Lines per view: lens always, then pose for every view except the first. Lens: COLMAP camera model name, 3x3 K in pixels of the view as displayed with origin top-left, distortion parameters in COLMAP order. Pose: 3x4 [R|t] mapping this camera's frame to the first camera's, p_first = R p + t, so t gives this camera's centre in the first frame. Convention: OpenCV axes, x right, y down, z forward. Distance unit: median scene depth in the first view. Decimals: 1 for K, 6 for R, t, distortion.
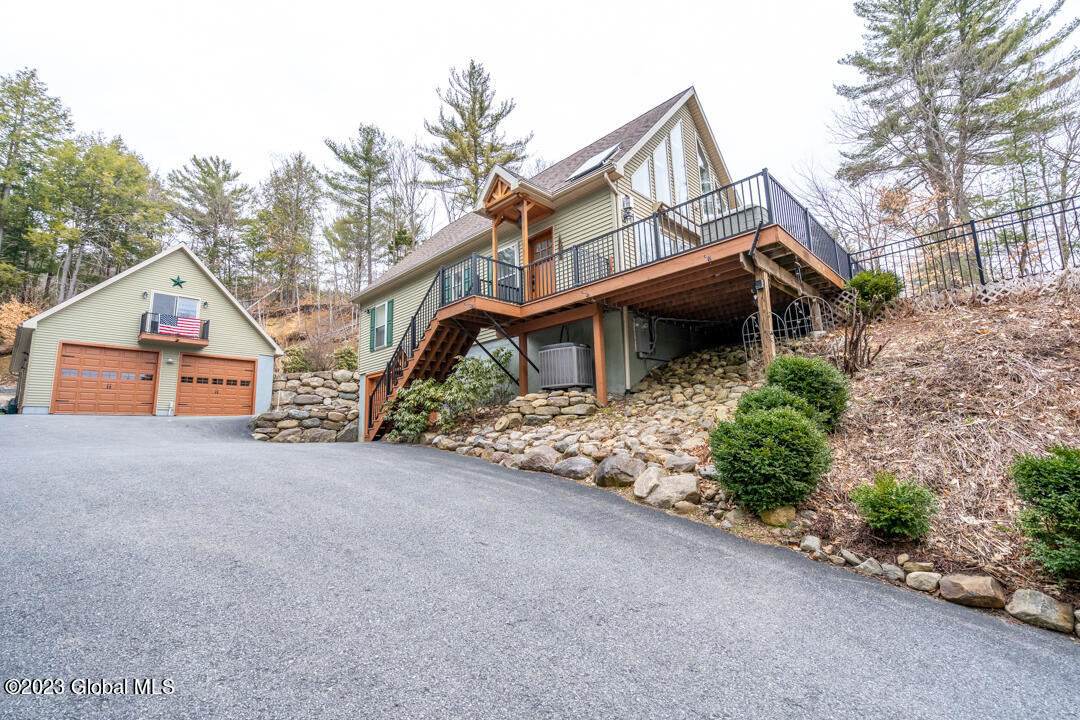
lens RADIAL K [[499.7, 0, 584.4], [0, 499.7, 372.2], [0, 0, 1]] dist [-0.005189, 0.002647]
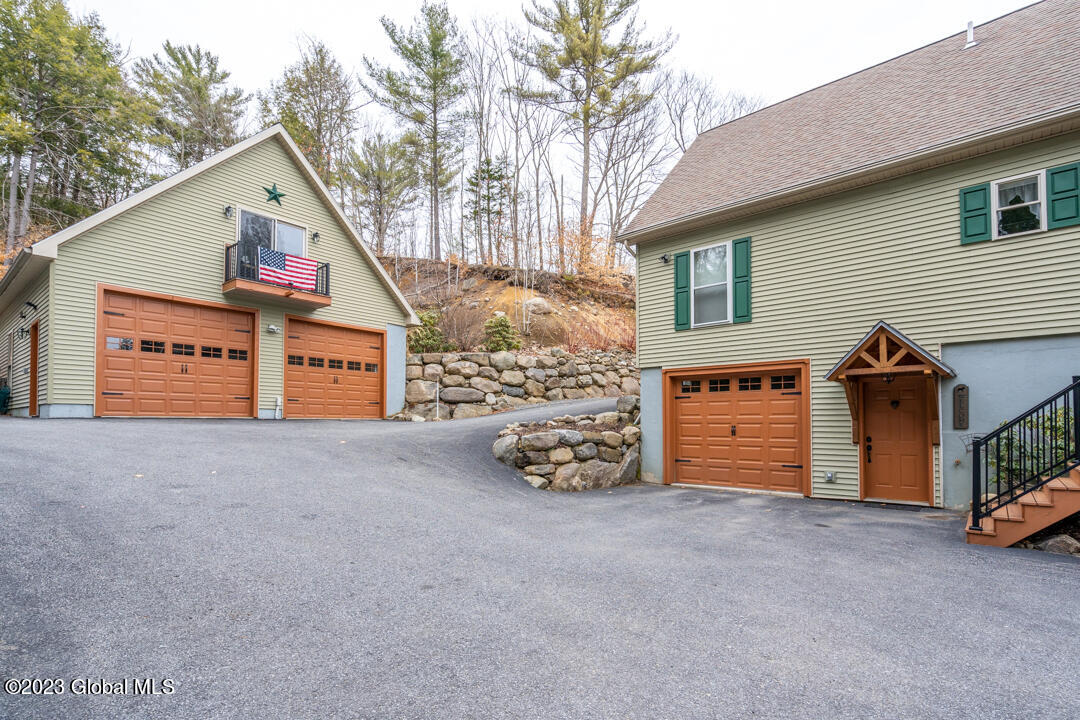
lens RADIAL K [[499.7, 0, 558.2], [0, 499.7, 414.0], [0, 0, 1]] dist [-0.005189, 0.002647]
pose [[0.997488, 0.033950, 0.062167, -0.471723], [-0.041622, 0.991081, 0.126594, -0.009886], [-0.057315, -0.128864, 0.990005, 0.334037]]
